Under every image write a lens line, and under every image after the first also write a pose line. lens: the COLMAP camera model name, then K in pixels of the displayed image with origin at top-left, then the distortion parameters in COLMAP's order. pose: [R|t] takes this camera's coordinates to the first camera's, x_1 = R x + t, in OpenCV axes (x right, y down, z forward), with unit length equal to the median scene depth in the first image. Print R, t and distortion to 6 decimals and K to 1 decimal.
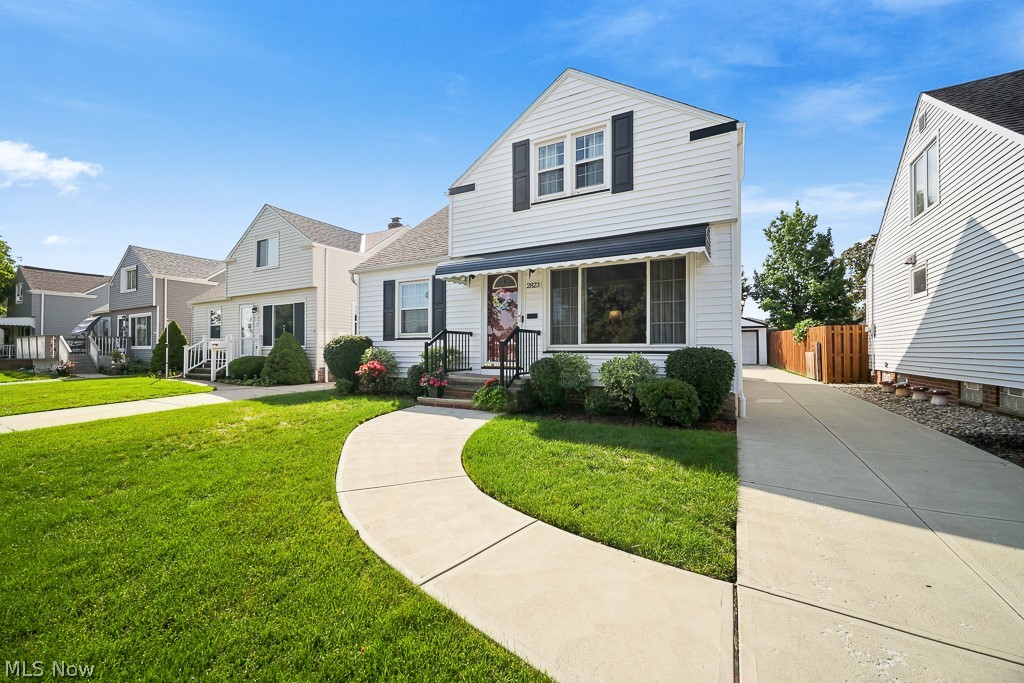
lens RADIAL K [[401.7, 0, 511.5], [0, 401.7, 340.3], [0, 0, 1]] dist [-0.001857, 0.000007]
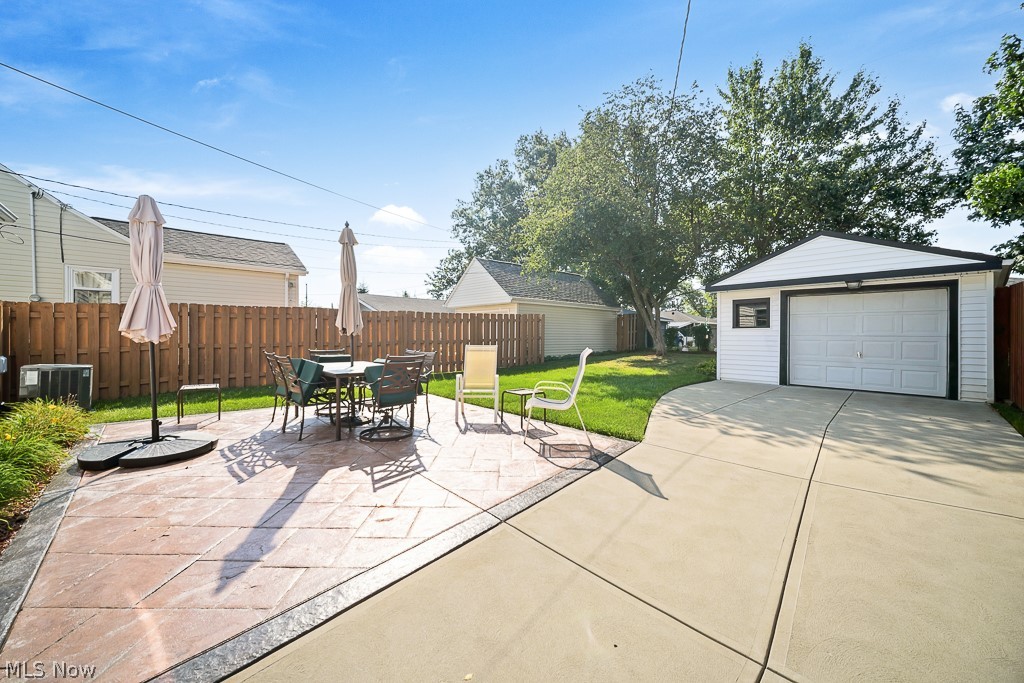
lens RADIAL K [[407.6, 0, 515.0], [0, 407.6, 337.4], [0, 0, 1]] dist [-0.000638, 0.000067]
pose [[0.942594, 0.004915, -0.333906, 0.411782], [0.002796, 0.999740, 0.022609, 0.007394], [0.333930, -0.022245, 0.942335, 0.615149]]
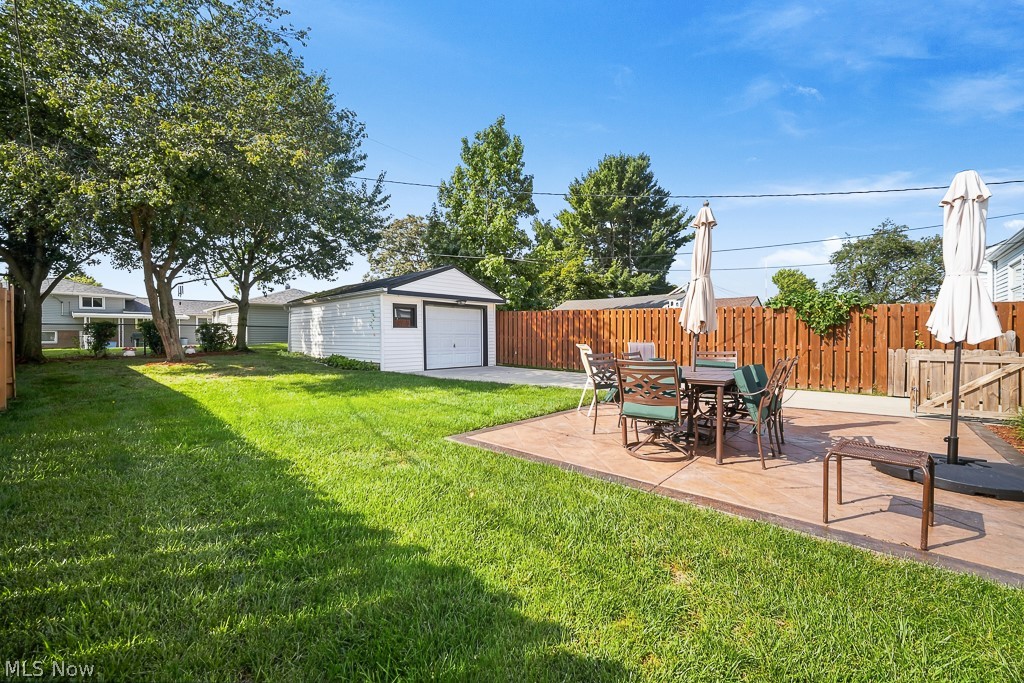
lens RADIAL K [[401.7, 0, 511.5], [0, 401.7, 340.3], [0, 0, 1]] dist [-0.001857, 0.000007]
pose [[0.215777, -0.015079, 0.976326, 0.063431], [-0.013862, 0.999733, 0.018504, 0.011883], [-0.976344, -0.017527, 0.215510, 0.834587]]
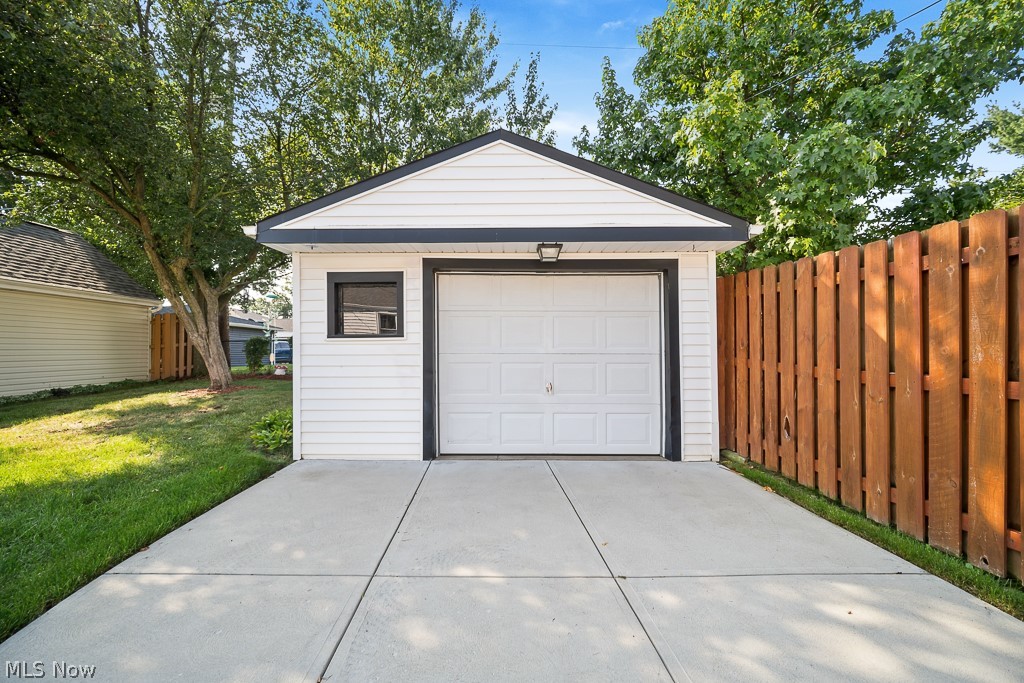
lens RADIAL K [[401.7, 0, 511.5], [0, 401.7, 340.3], [0, 0, 1]] dist [-0.001857, 0.000007]
pose [[0.880053, 0.004736, 0.474852, 0.466789], [-0.004520, 0.999989, -0.001597, 0.008946], [-0.474854, -0.000741, 0.880064, 0.874128]]
